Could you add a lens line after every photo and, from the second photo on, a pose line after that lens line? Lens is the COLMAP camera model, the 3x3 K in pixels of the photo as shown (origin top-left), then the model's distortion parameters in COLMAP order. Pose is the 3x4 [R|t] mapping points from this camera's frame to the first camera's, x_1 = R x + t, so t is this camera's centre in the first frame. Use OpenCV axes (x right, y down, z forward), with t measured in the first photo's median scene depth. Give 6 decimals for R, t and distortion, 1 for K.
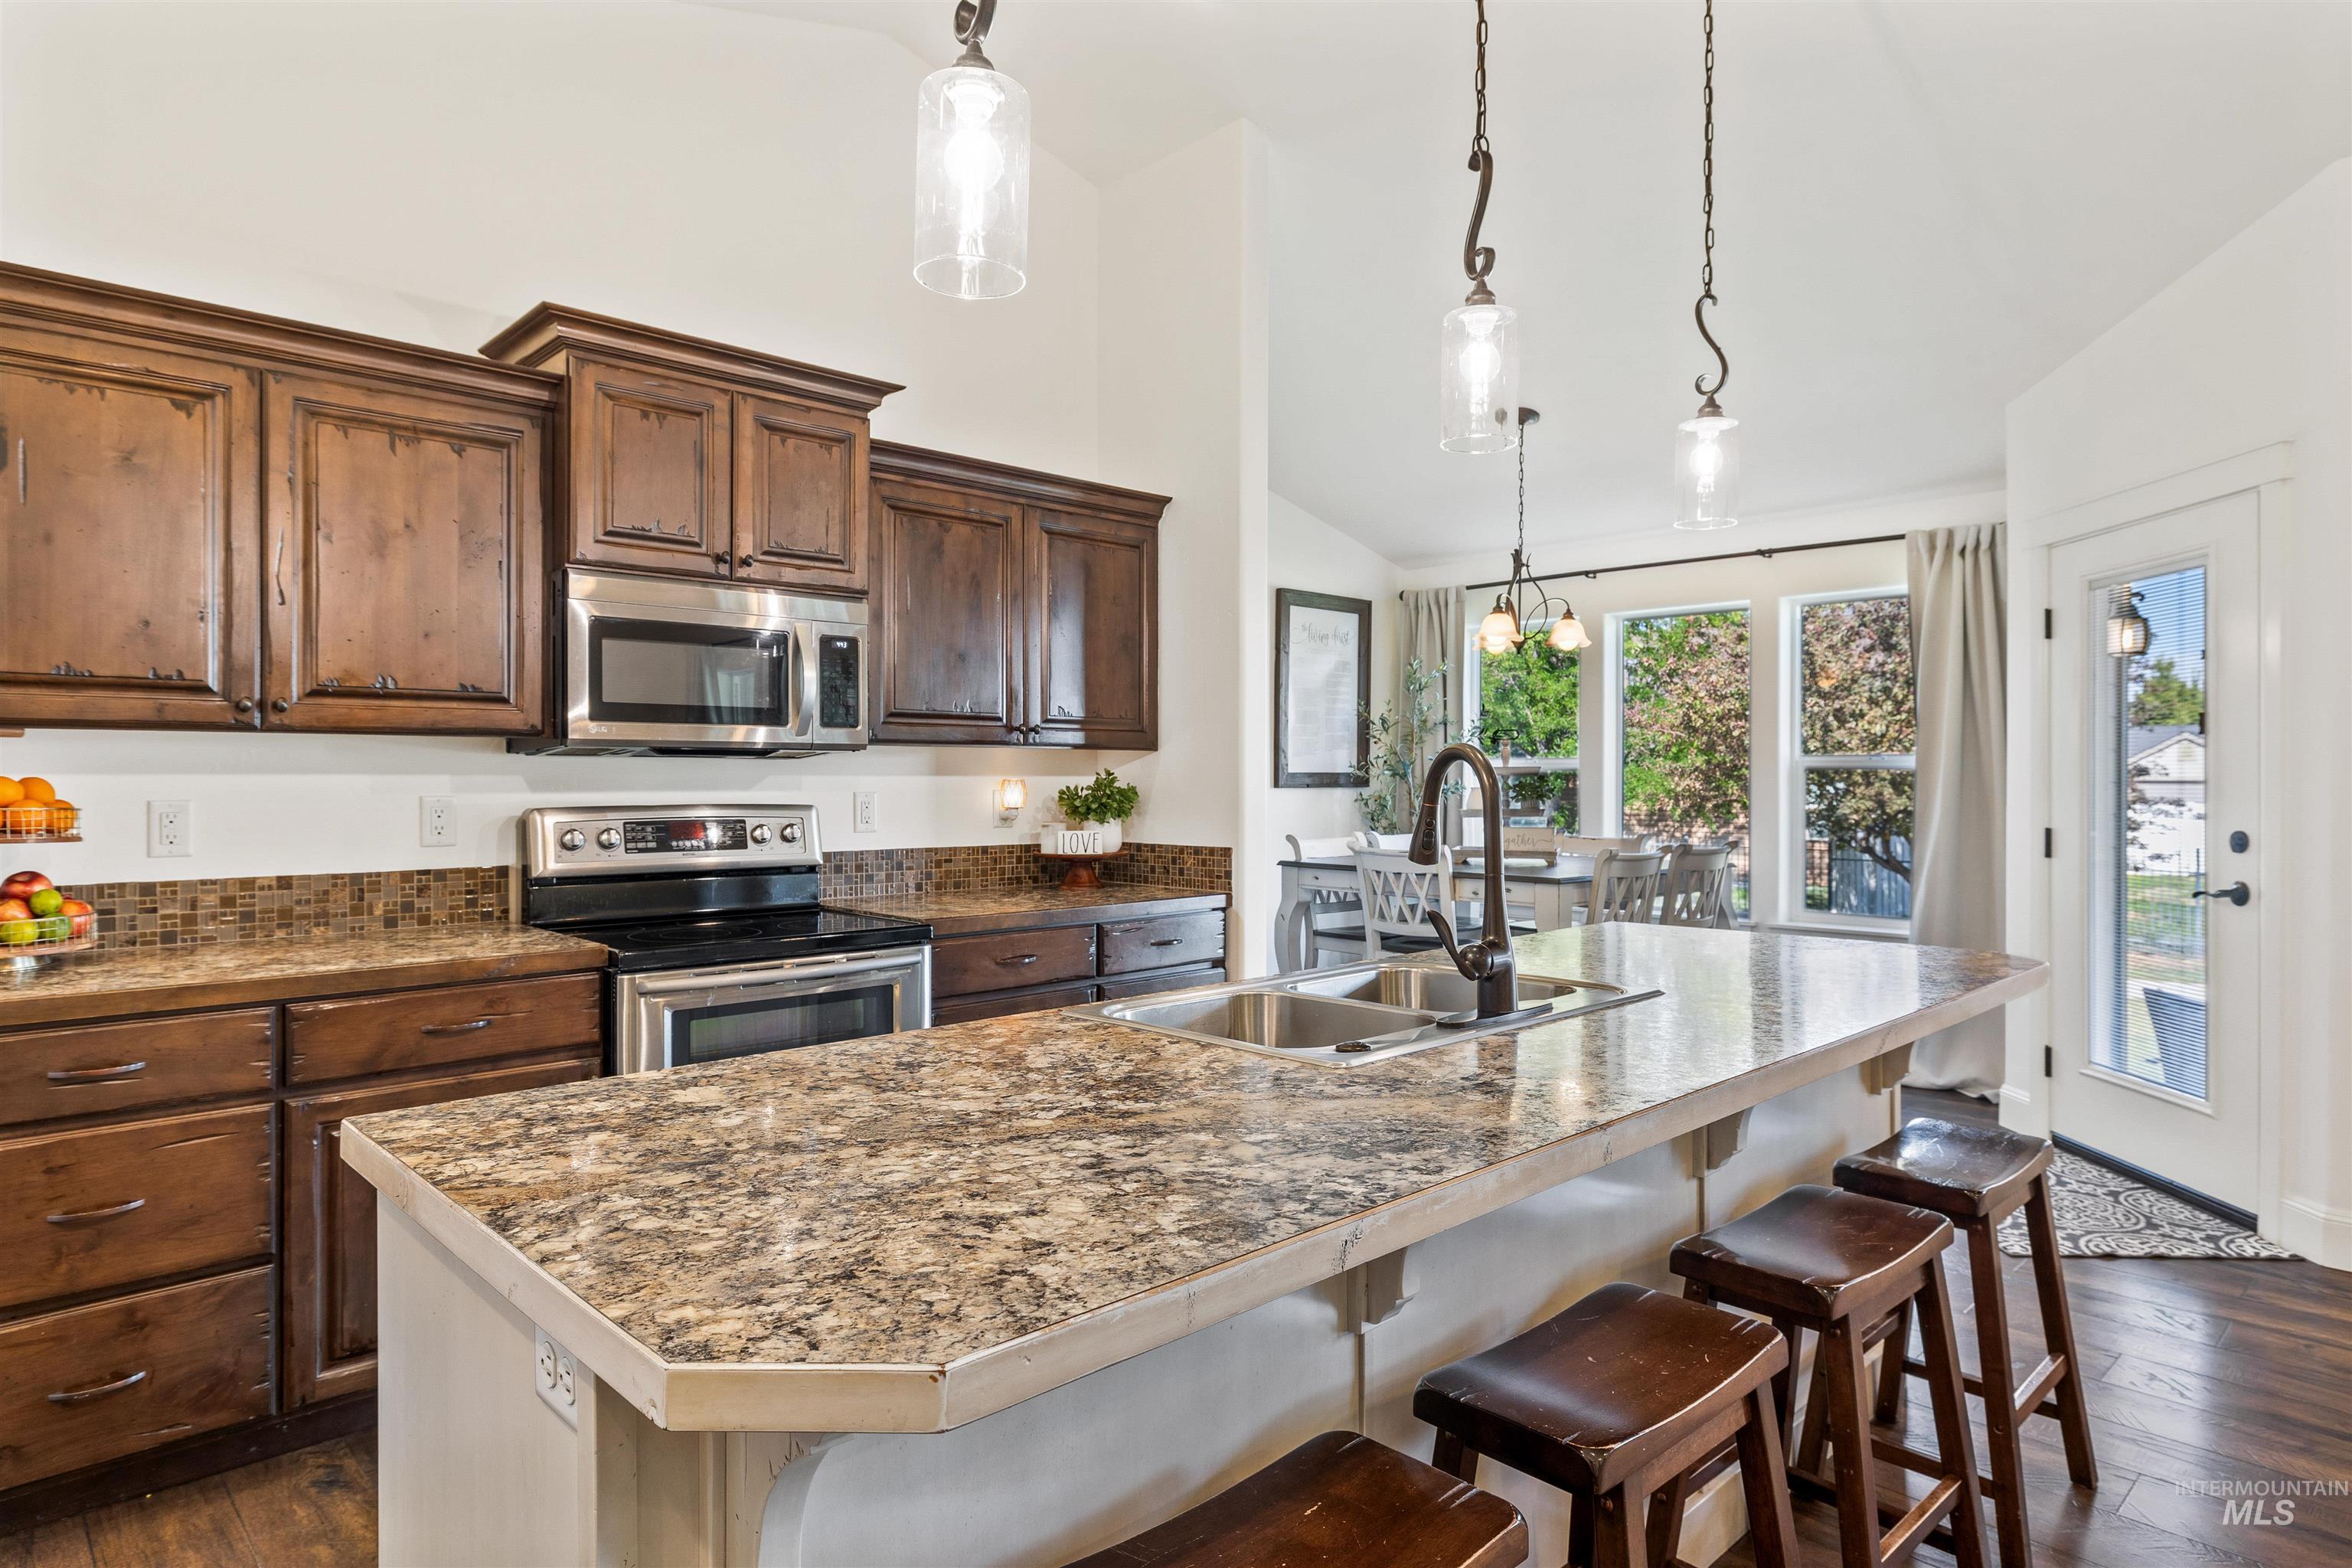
lens RADIAL K [[1340.1, 0, 1179.1], [0, 1340.1, 780.0], [0, 0, 1]] dist [0.002365, 0.003254]
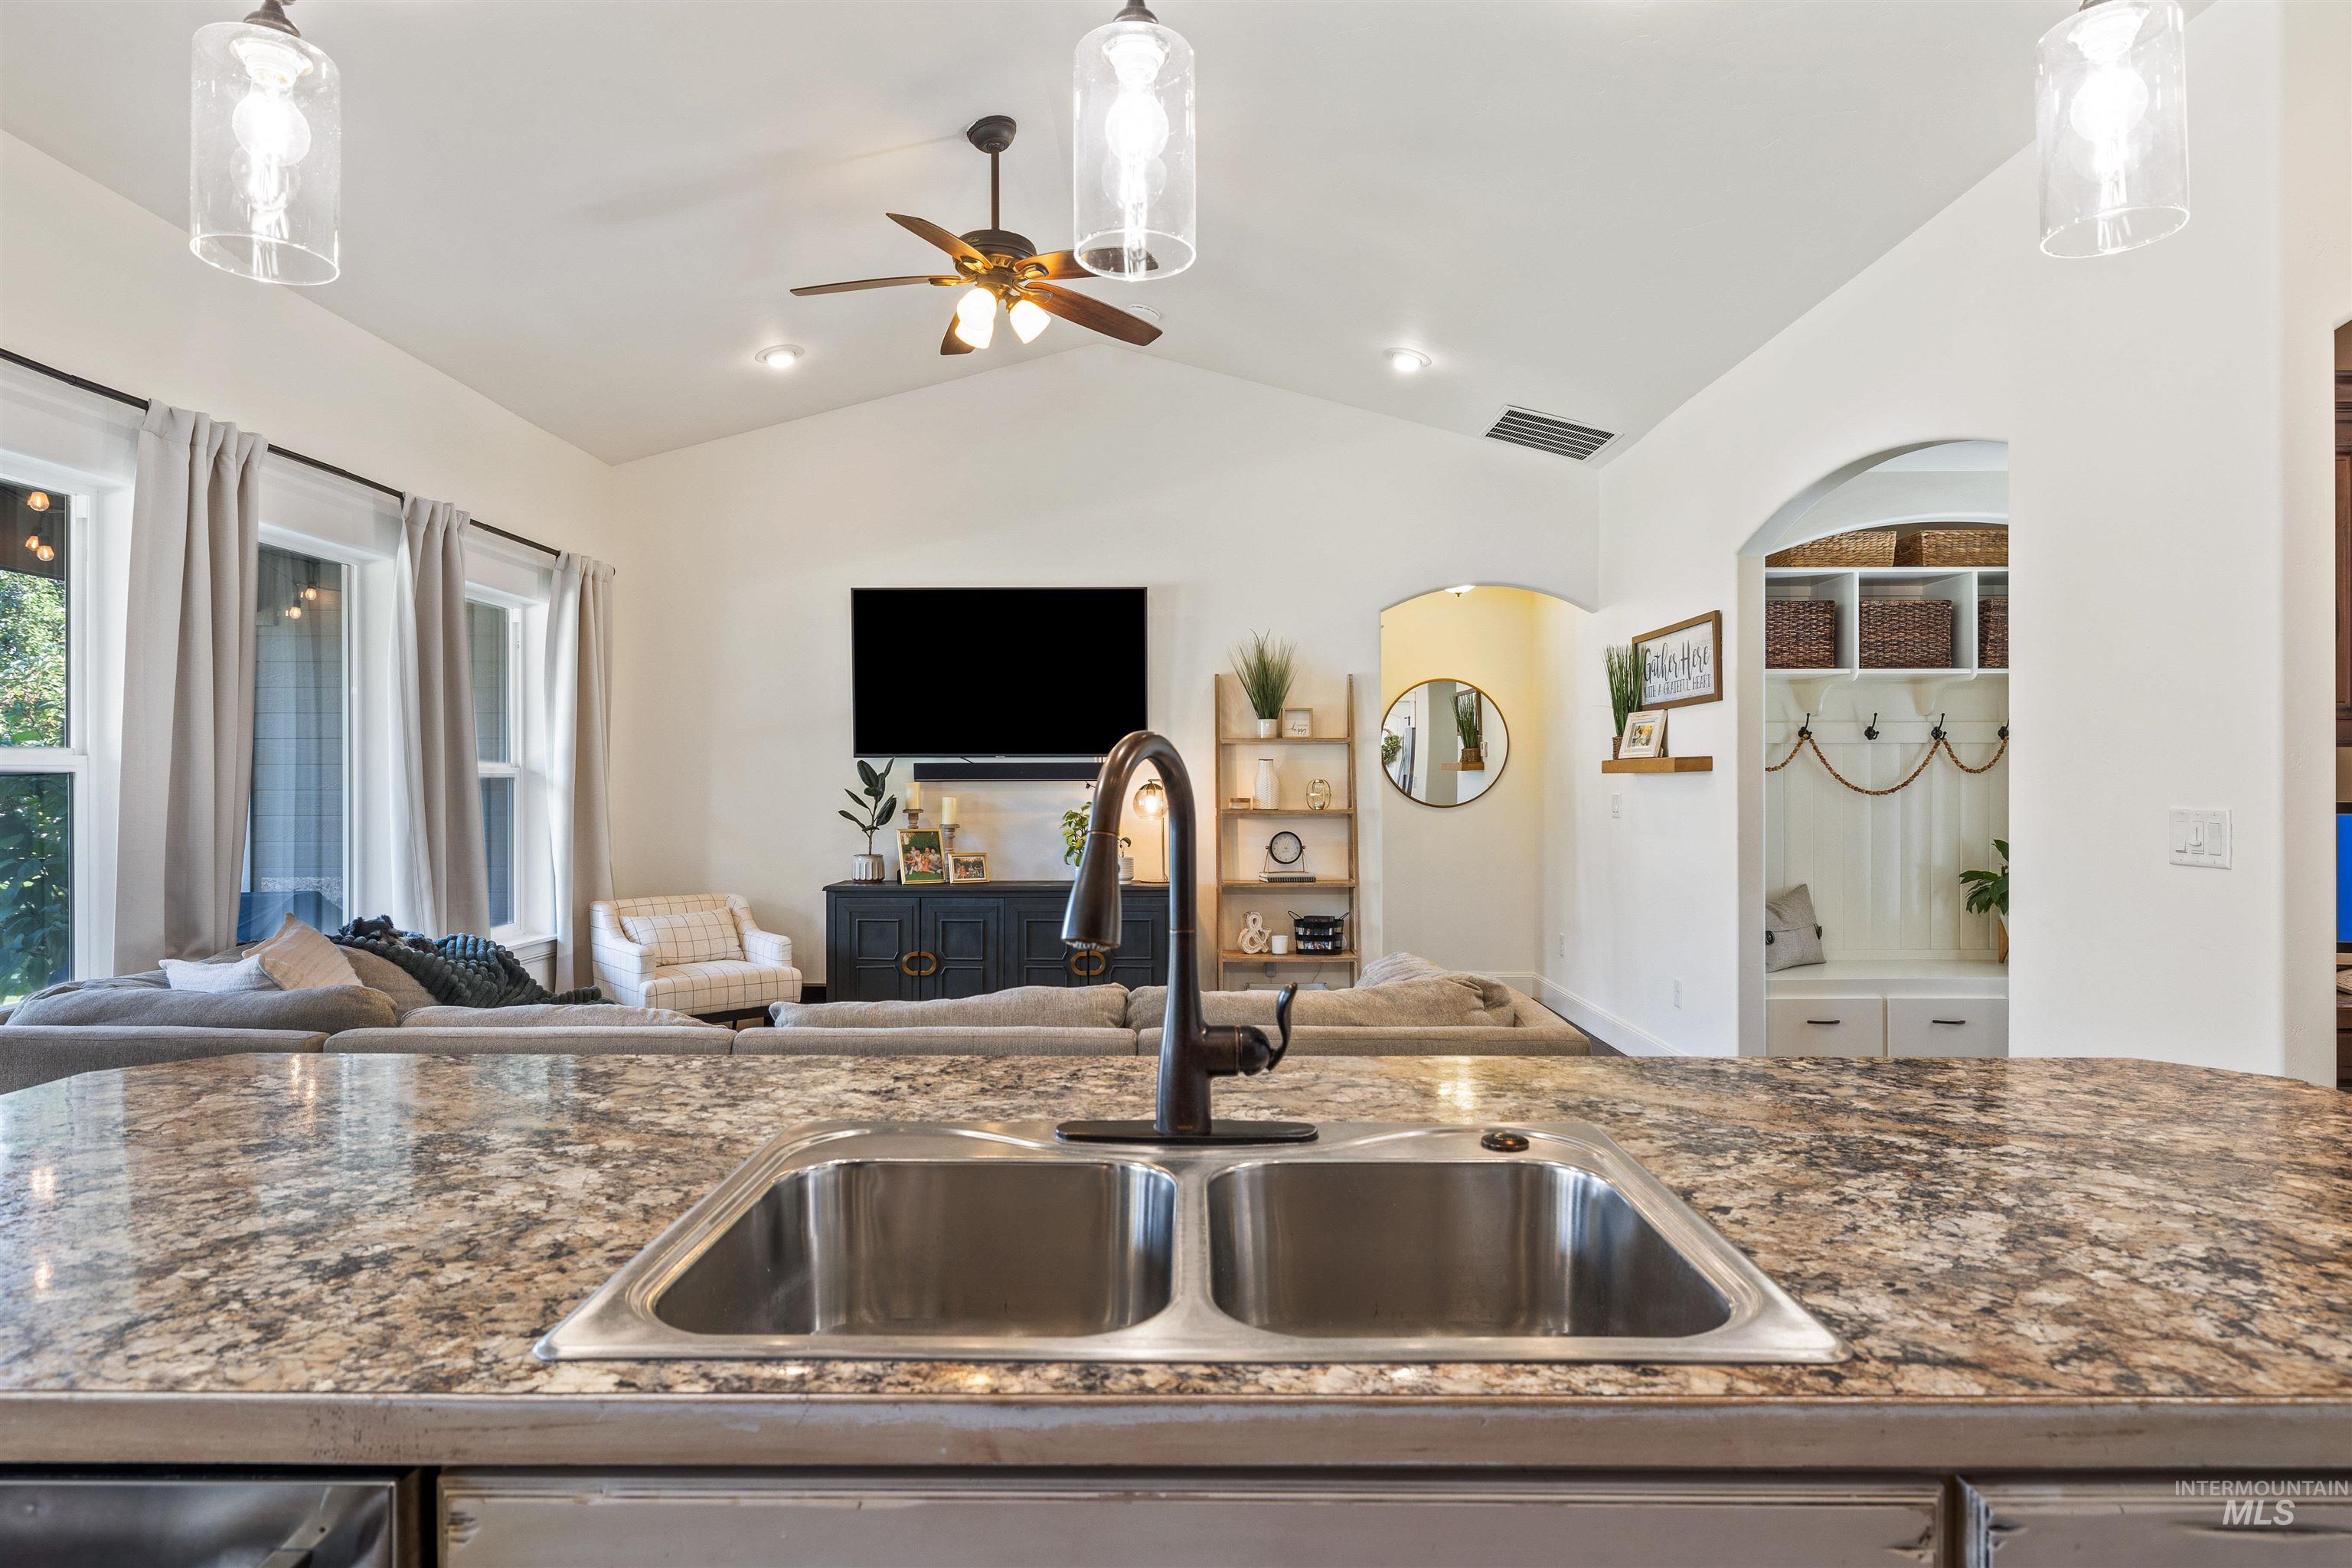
lens RADIAL K [[1340.1, 0, 1179.1], [0, 1340.1, 786.2], [0, 0, 1]] dist [0.002365, 0.003254]
pose [[-0.721818, -0.001335, 0.692082, -0.307885], [0.002551, 0.999986, 0.004590, -0.008778], [-0.692078, 0.005078, -0.721804, 1.958155]]
